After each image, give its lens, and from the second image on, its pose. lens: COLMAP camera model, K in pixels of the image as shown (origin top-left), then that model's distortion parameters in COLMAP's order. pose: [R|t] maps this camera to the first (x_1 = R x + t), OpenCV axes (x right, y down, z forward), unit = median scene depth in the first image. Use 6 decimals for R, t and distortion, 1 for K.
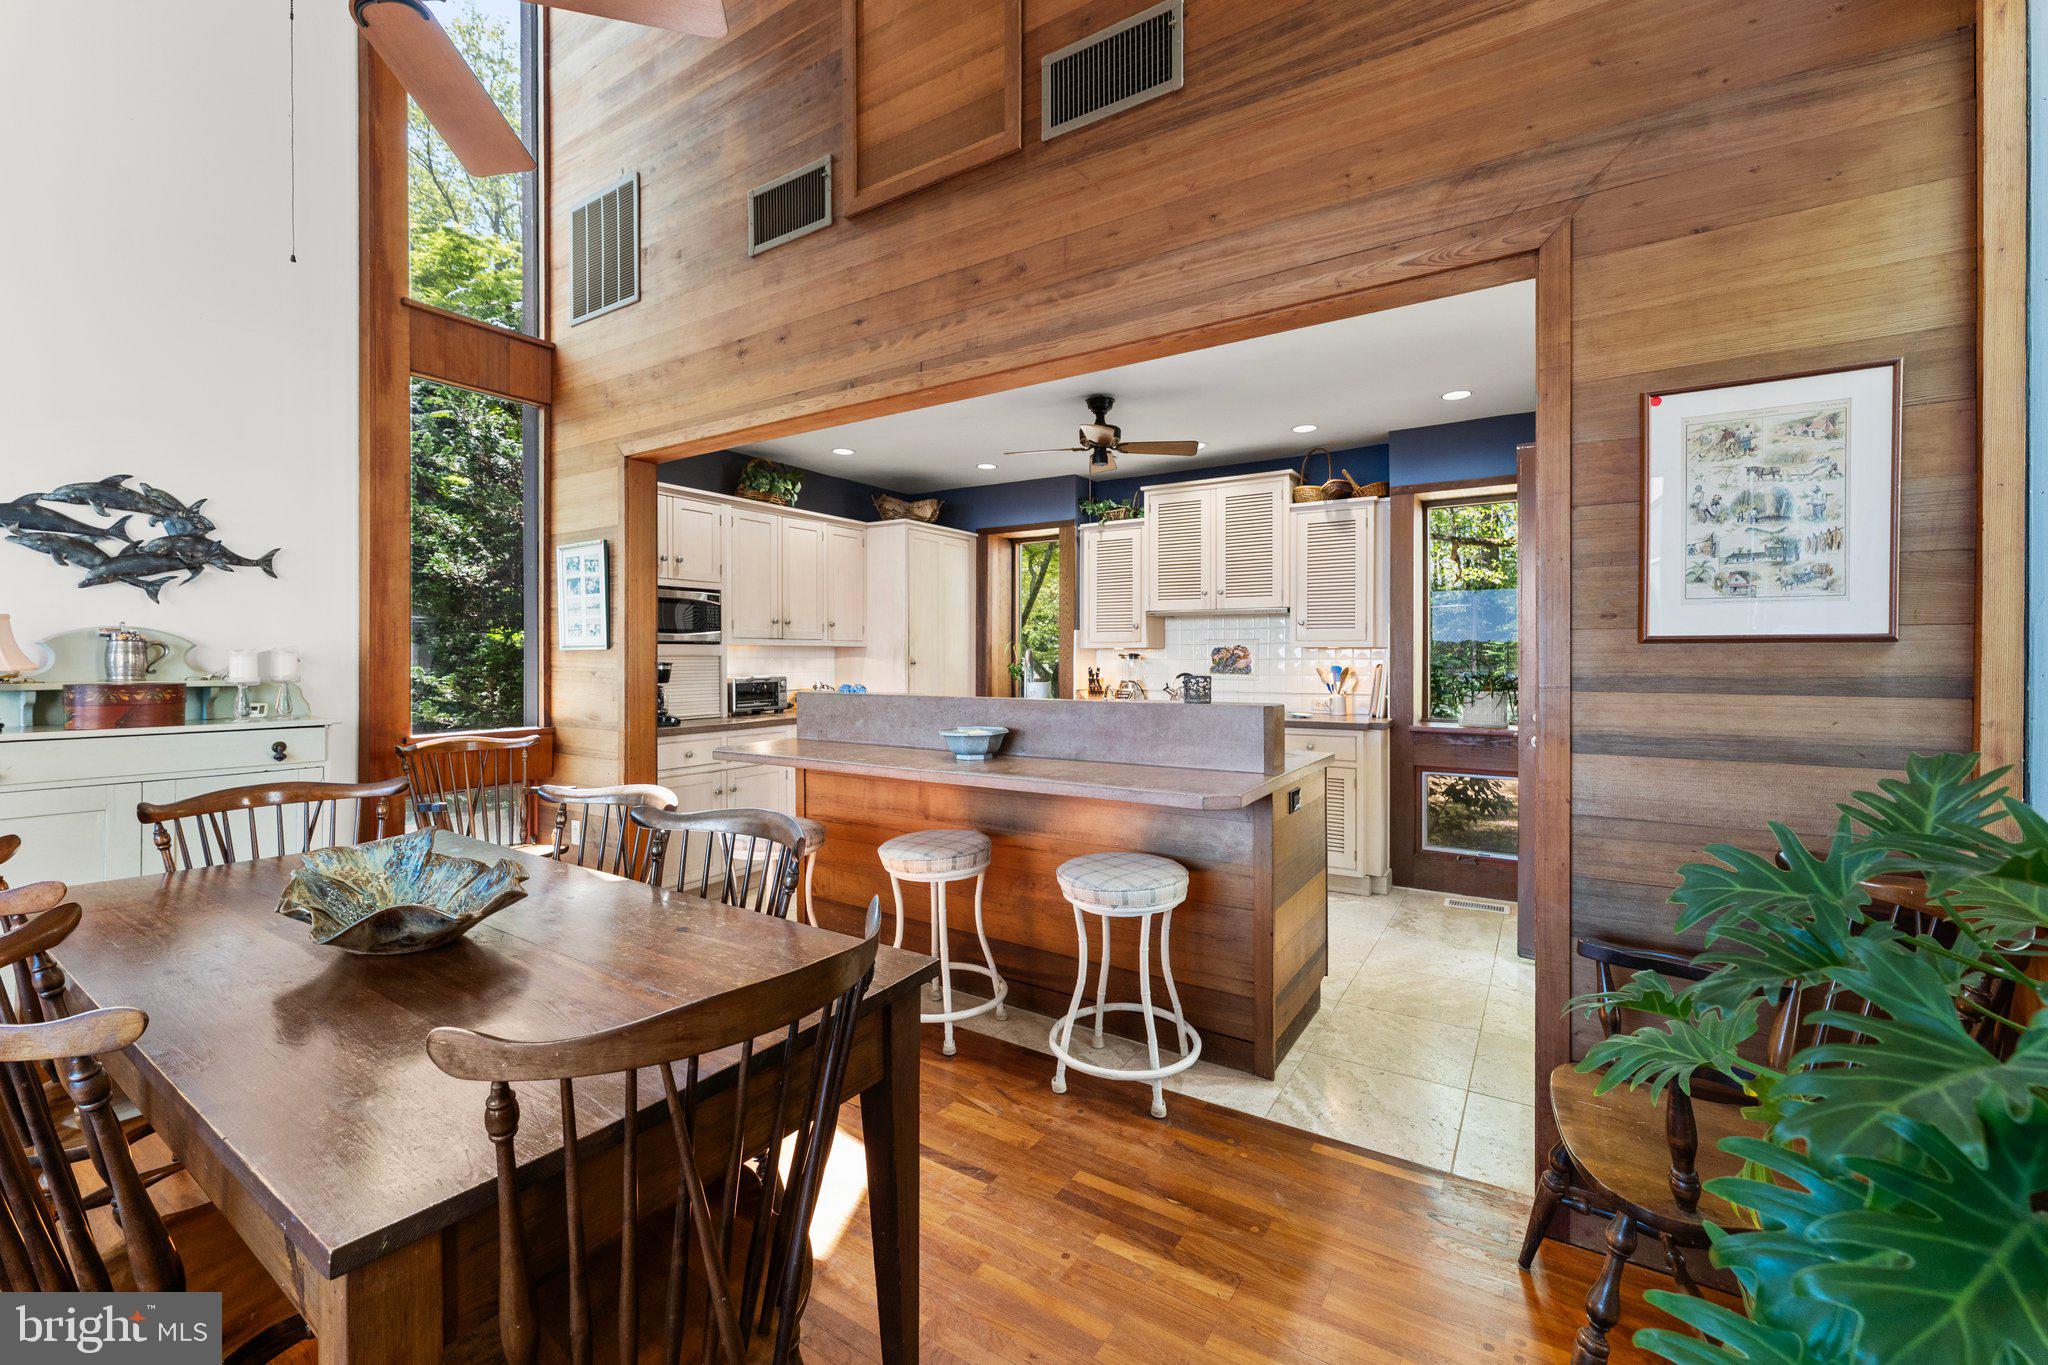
lens RADIAL K [[824.7, 0, 1027.0], [0, 824.7, 660.2], [0, 0, 1]] dist [-0.000336, -0.000022]
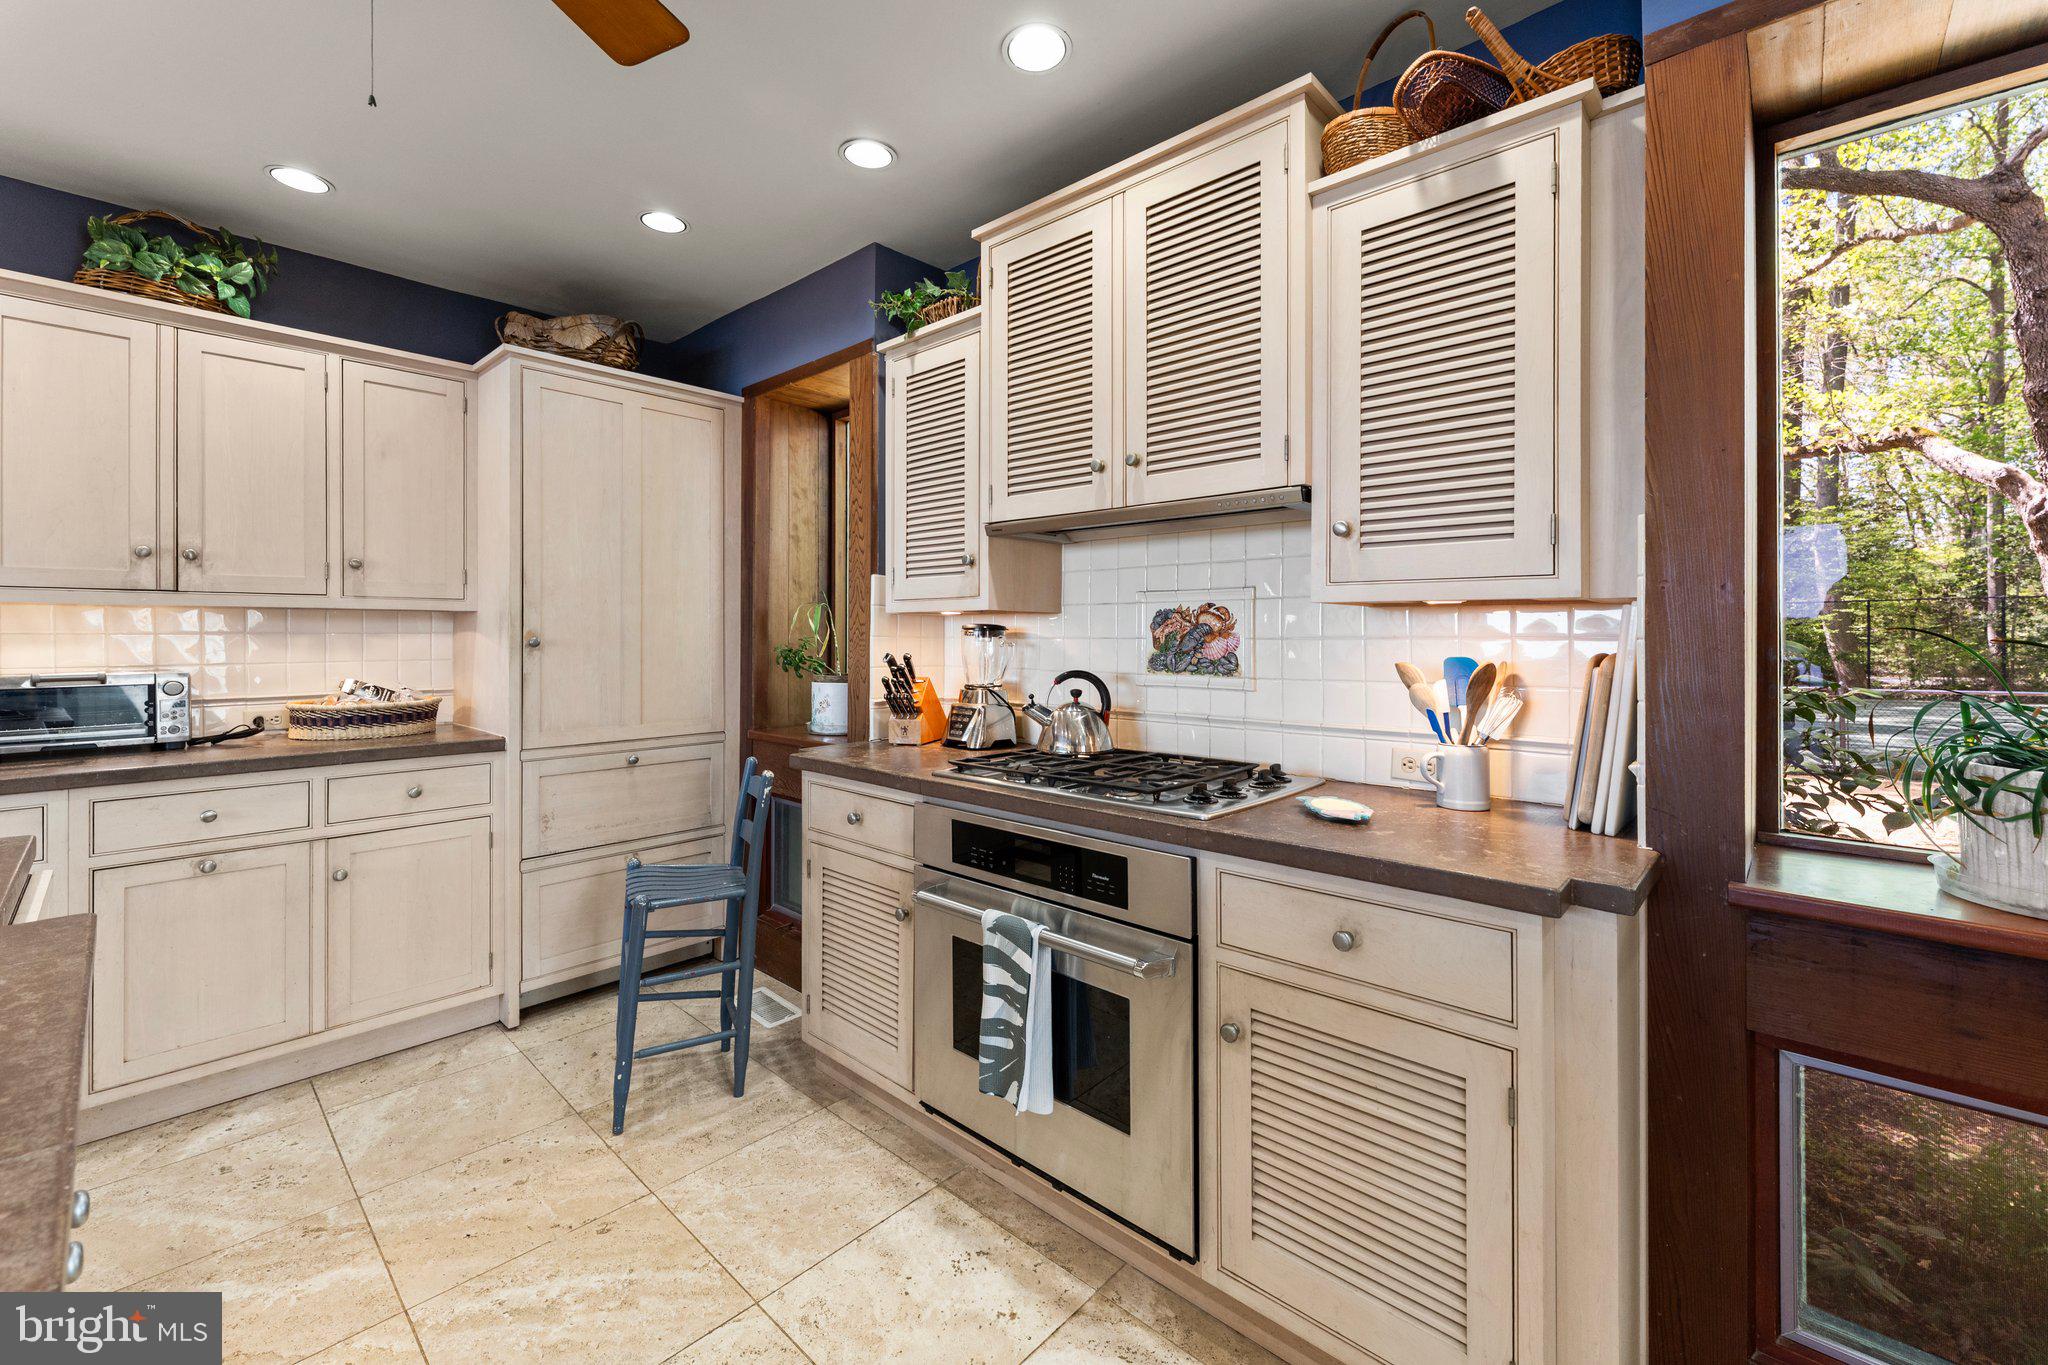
lens RADIAL K [[836.7, 0, 1023.8], [0, 836.7, 633.2], [0, 0, 1]] dist [0.001253, 0.000142]
pose [[0.984394, 0.001700, -0.175969, 0.277792], [-0.002802, 0.999978, -0.006012, -0.000820], [0.175955, 0.006411, 0.984377, 0.673809]]
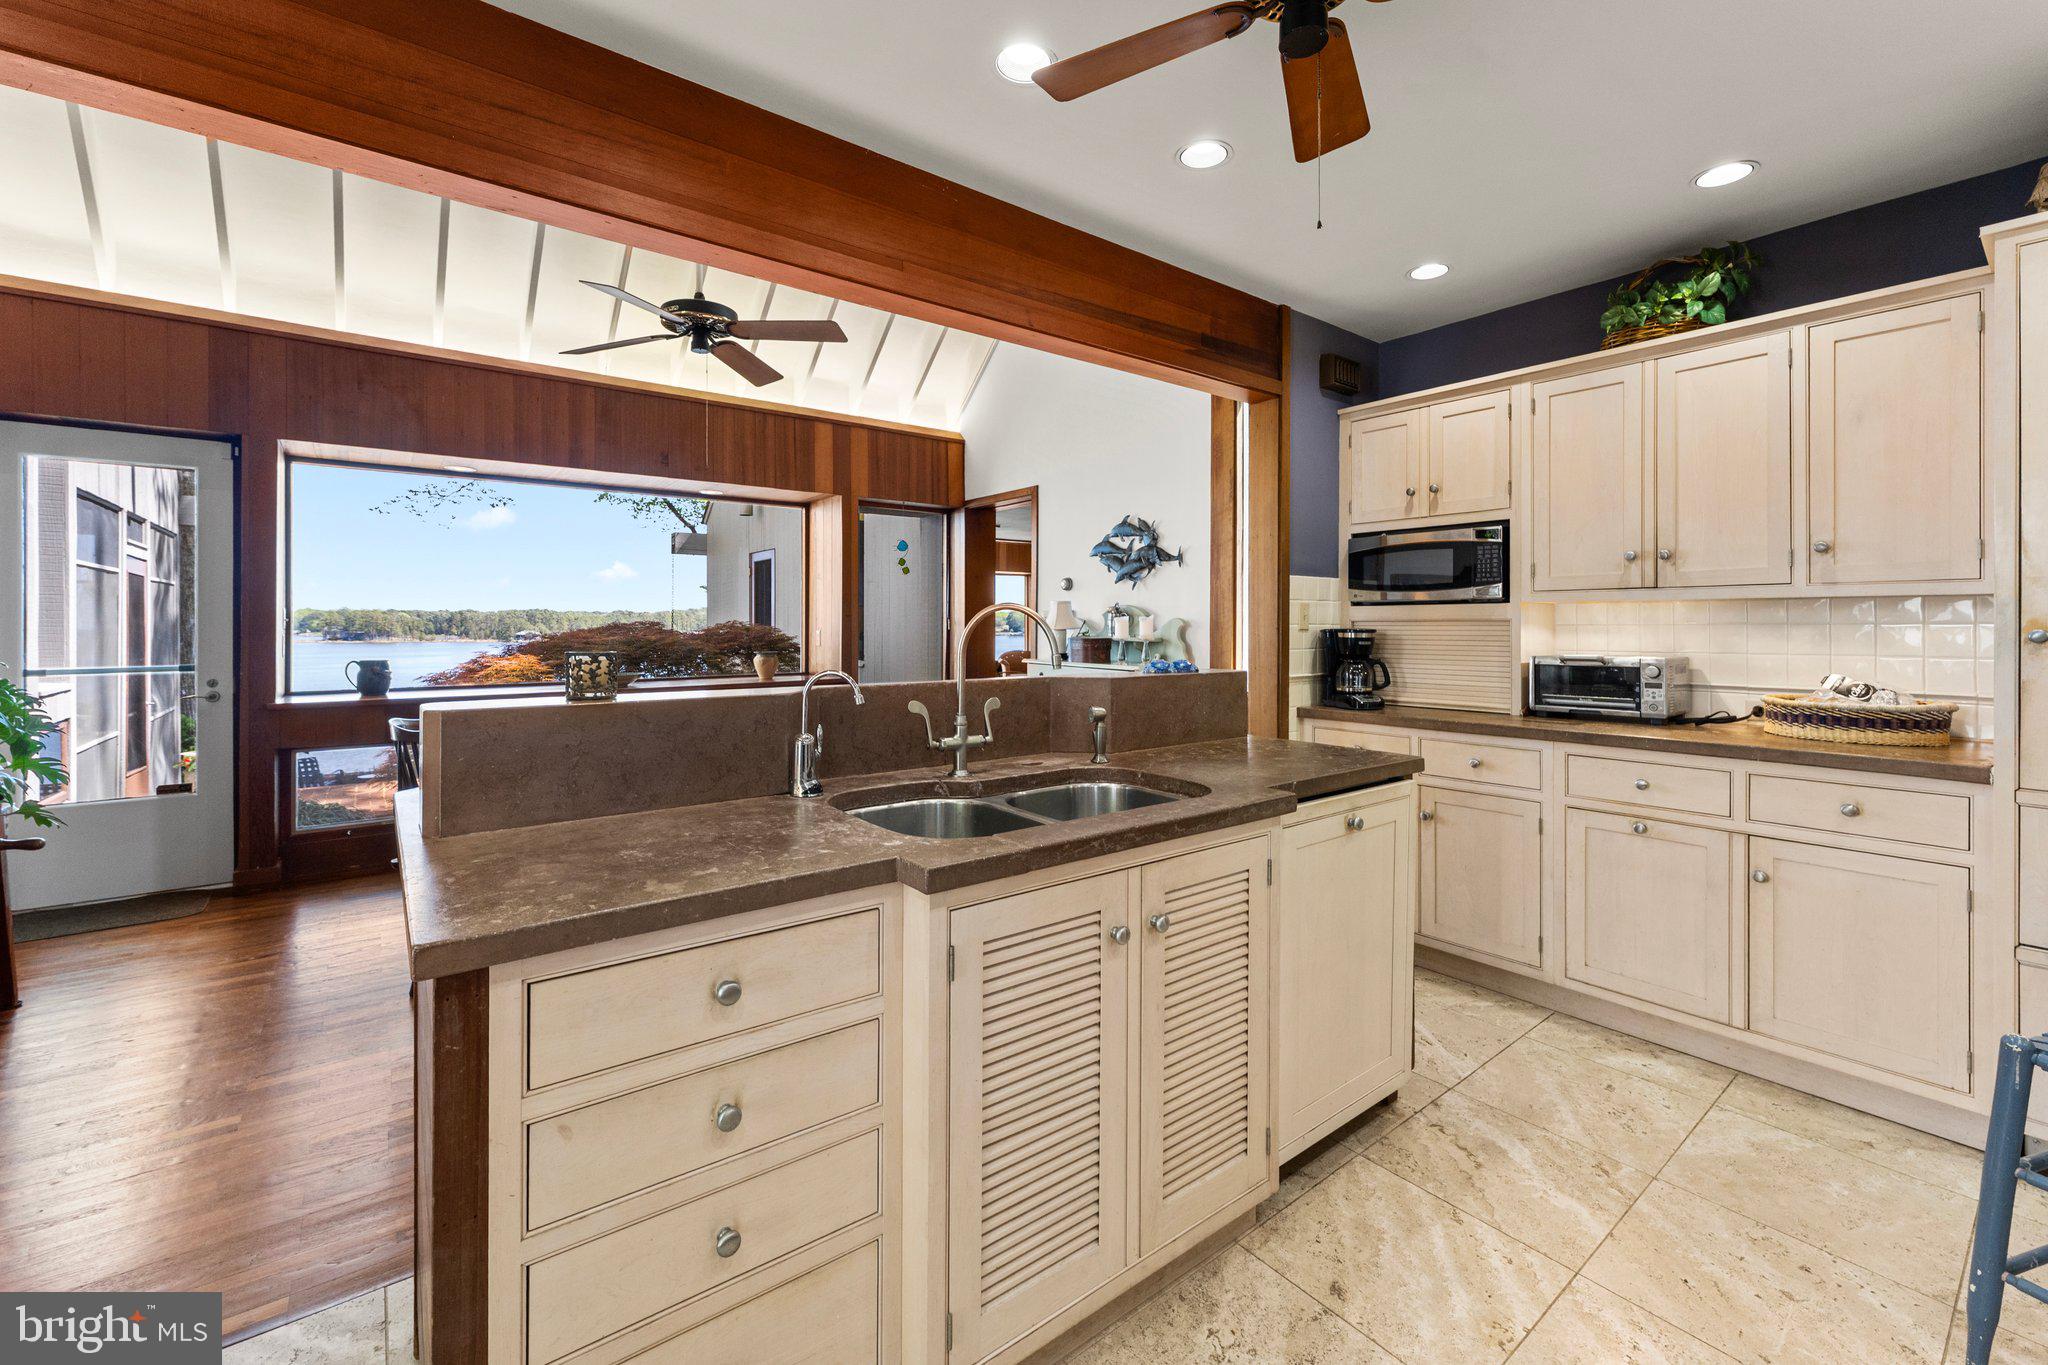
lens RADIAL K [[839.5, 0, 1021.9], [0, 839.5, 627.3], [0, 0, 1]] dist [0.001586, -0.000240]
pose [[-0.334488, 0.003266, -0.942395, 0.385275], [-0.003624, 0.999982, 0.004752, -0.001441], [0.942393, 0.005005, -0.334470, 0.863419]]
